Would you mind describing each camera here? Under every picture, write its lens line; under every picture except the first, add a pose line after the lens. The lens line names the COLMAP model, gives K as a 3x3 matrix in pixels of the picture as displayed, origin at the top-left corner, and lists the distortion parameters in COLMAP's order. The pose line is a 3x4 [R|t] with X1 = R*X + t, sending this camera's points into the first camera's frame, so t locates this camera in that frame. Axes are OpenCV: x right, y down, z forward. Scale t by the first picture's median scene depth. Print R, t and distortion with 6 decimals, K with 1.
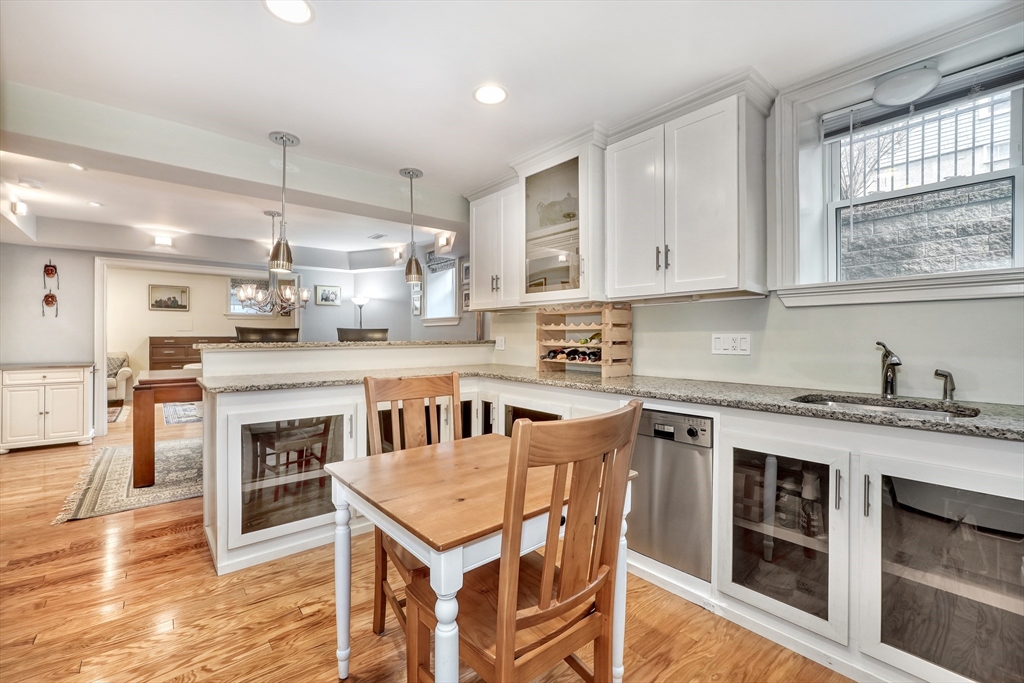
lens RADIAL K [[450.1, 0, 511.2], [0, 450.1, 336.7], [0, 0, 1]] dist [-0.001936, 0.001000]
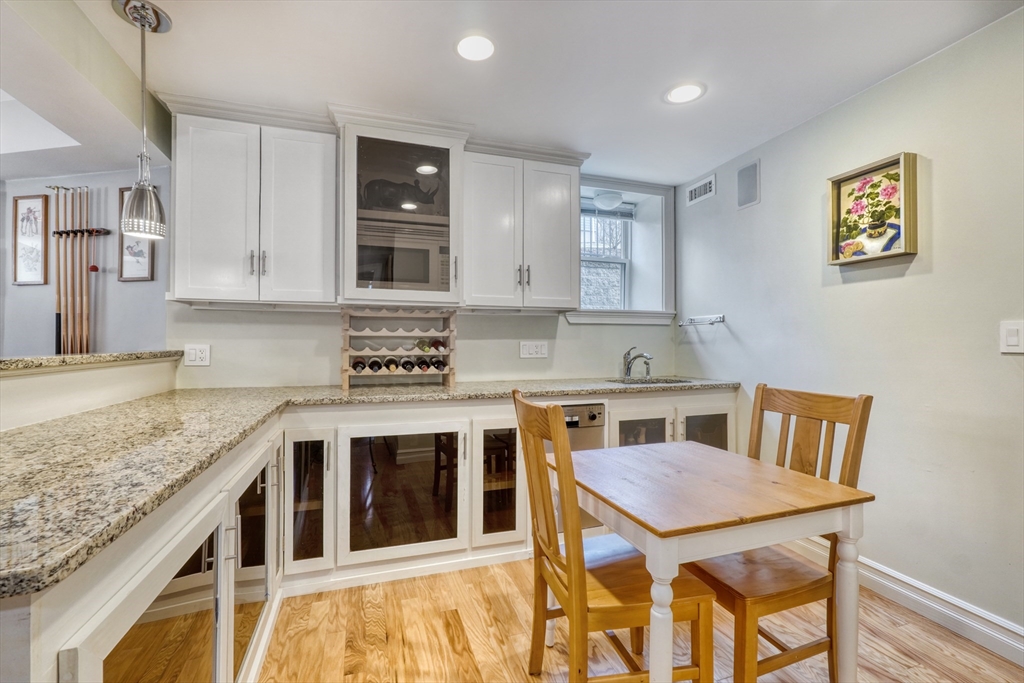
lens RADIAL K [[450.1, 0, 511.2], [0, 450.1, 336.7], [0, 0, 1]] dist [-0.001936, 0.001000]
pose [[0.373999, 0.008071, 0.927394, -0.426708], [0.000491, 0.999960, -0.008900, -0.004202], [-0.927429, 0.003784, 0.373980, 0.348077]]
